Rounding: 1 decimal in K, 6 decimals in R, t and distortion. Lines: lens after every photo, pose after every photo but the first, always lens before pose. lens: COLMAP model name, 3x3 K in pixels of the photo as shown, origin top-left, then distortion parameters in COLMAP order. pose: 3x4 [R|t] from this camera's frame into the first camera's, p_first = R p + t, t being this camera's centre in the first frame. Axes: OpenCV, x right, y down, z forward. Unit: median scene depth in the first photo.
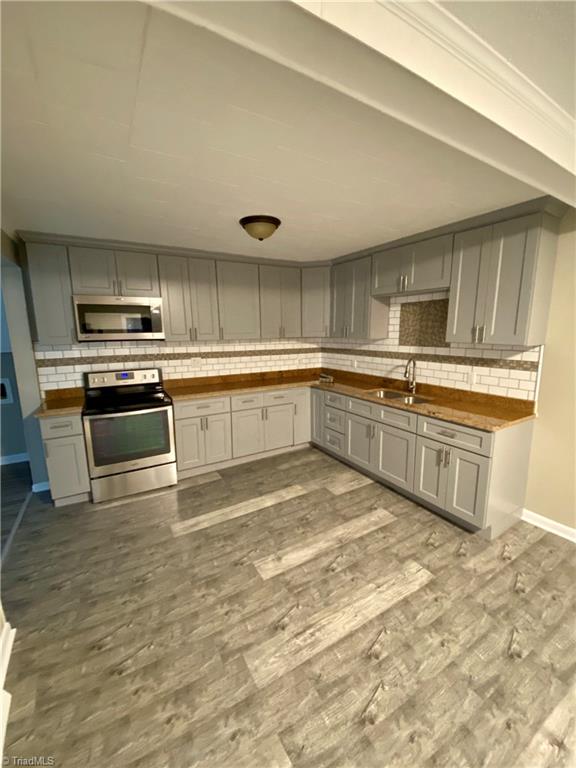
lens RADIAL K [[308.1, 0, 284.3], [0, 308.1, 386.1], [0, 0, 1]] dist [0.047815, -0.044256]
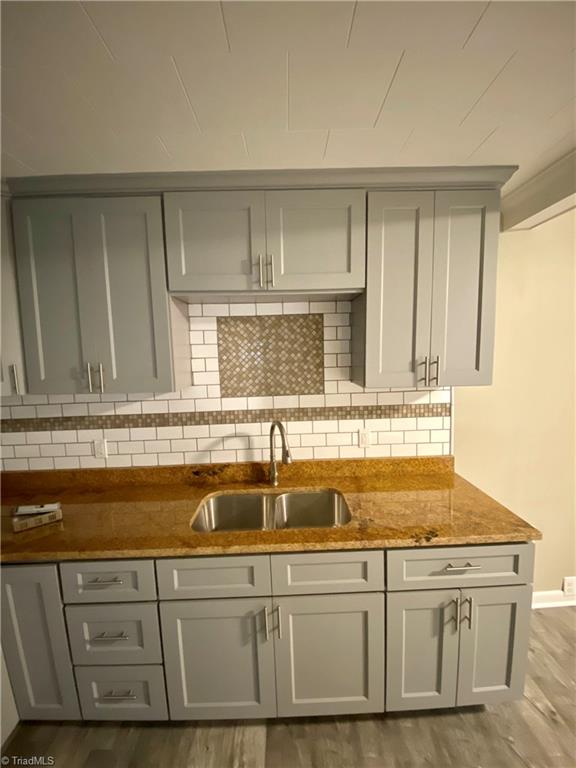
lens RADIAL K [[304.5, 0, 288.0], [0, 304.5, 384.0], [0, 0, 1]] dist [0.002587, 0.000076]
pose [[0.494873, -0.100379, 0.863148, -0.006890], [0.185306, 0.982648, 0.008033, -0.153299], [-0.848977, 0.155971, 0.504886, 0.725475]]
